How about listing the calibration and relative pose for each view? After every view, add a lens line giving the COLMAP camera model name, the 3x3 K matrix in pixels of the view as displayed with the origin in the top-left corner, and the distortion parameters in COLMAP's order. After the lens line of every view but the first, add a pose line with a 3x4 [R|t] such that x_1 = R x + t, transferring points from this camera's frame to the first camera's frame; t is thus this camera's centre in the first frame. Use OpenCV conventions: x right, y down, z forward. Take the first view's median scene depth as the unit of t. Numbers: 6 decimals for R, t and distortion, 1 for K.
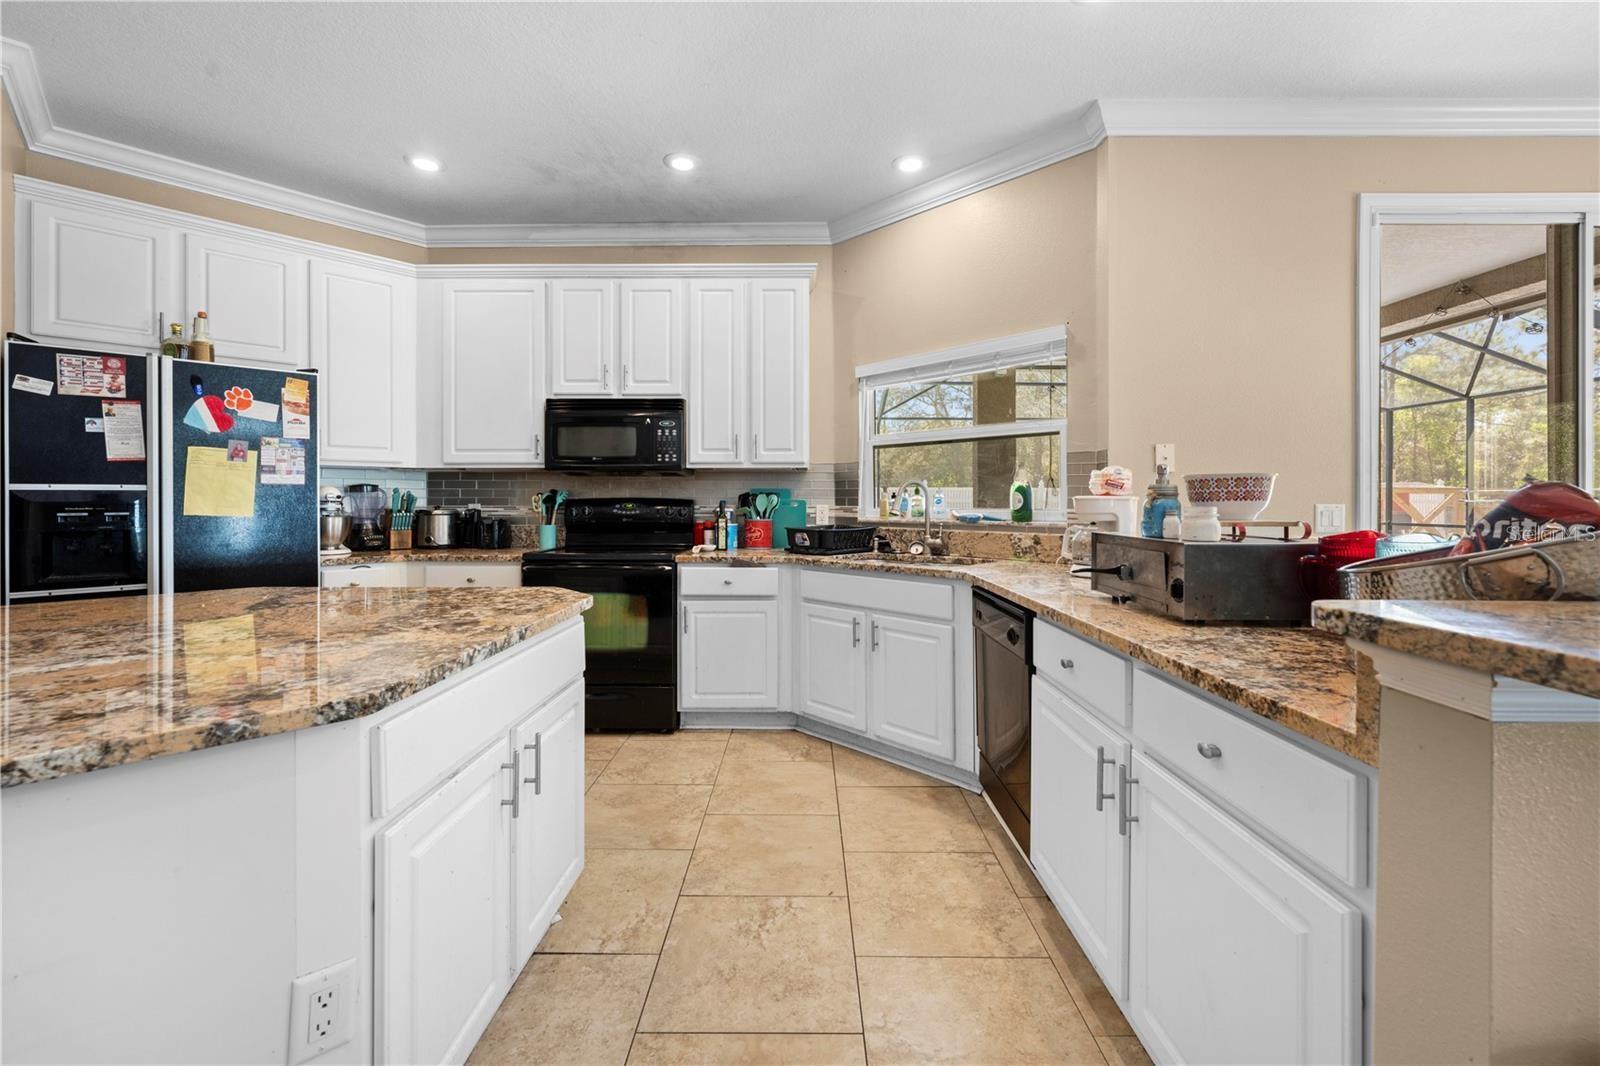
lens RADIAL K [[649.7, 0, 799.1], [0, 649.7, 504.8], [0, 0, 1]] dist [-0.002086, 0.000362]
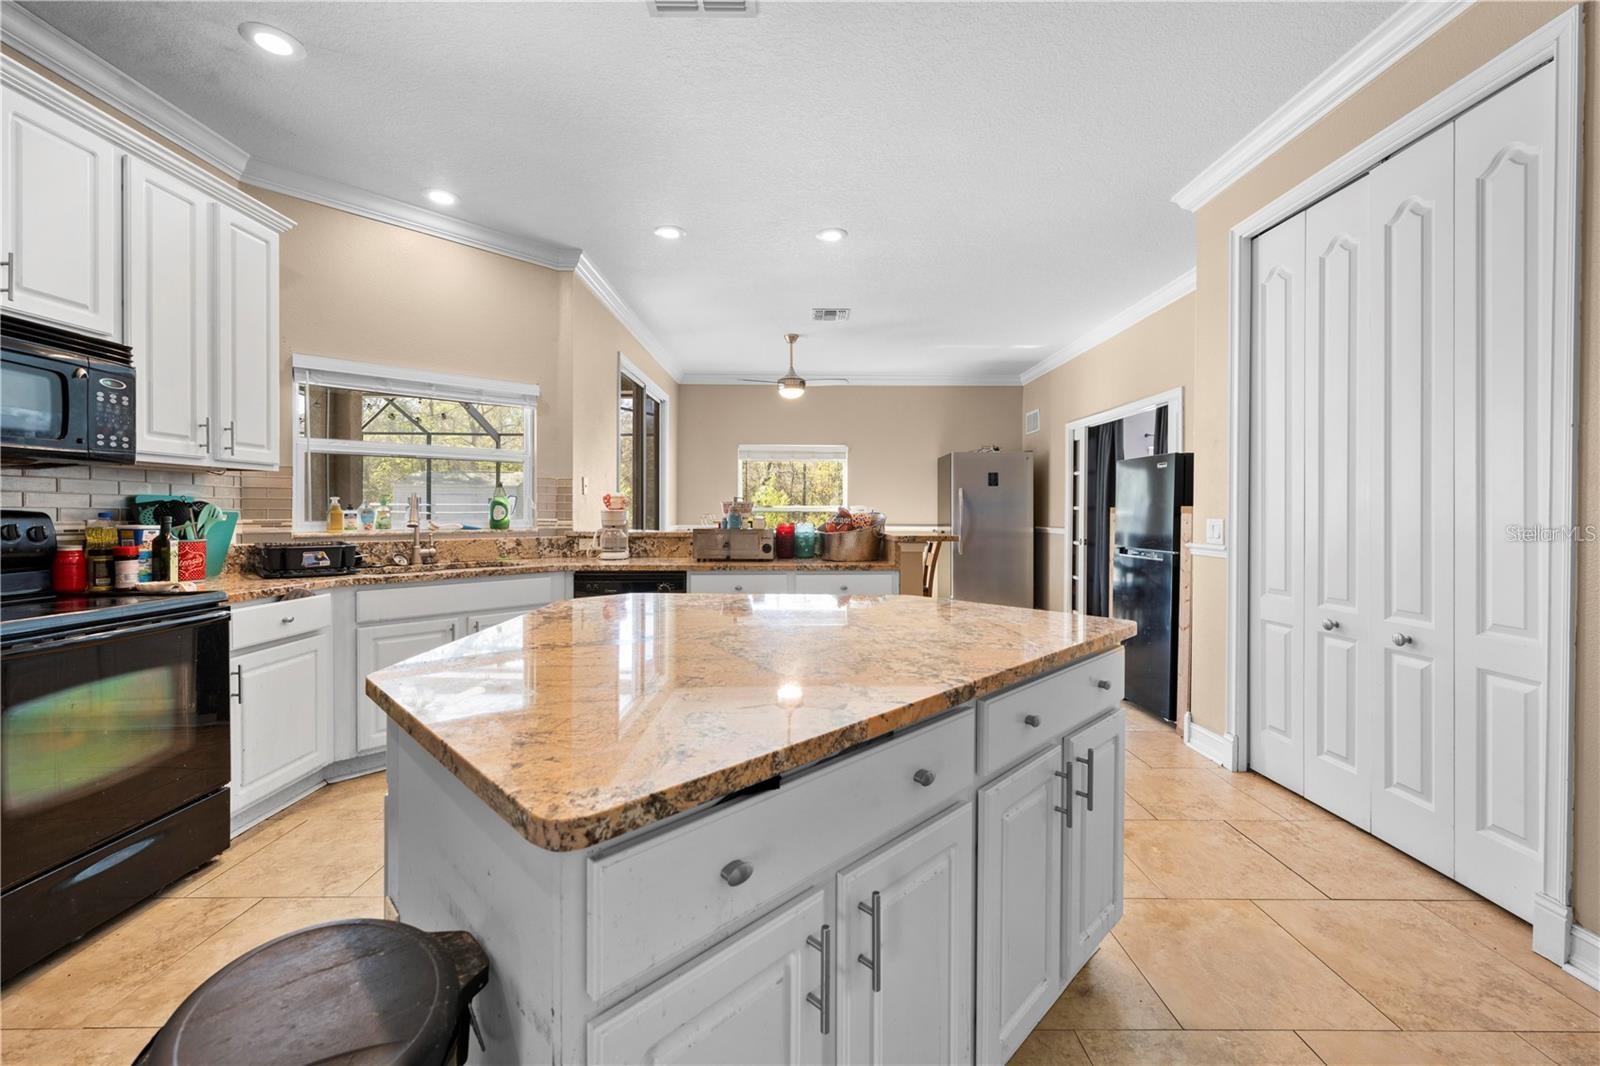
lens RADIAL K [[643.0, 0, 796.1], [0, 643.0, 527.4], [0, 0, 1]] dist [-0.000654, -0.000115]
pose [[-0.003752, -0.025013, 0.999680, -1.024778], [0.005644, 0.999671, 0.025034, -0.005894], [-0.999977, 0.005736, -0.003609, 0.483257]]
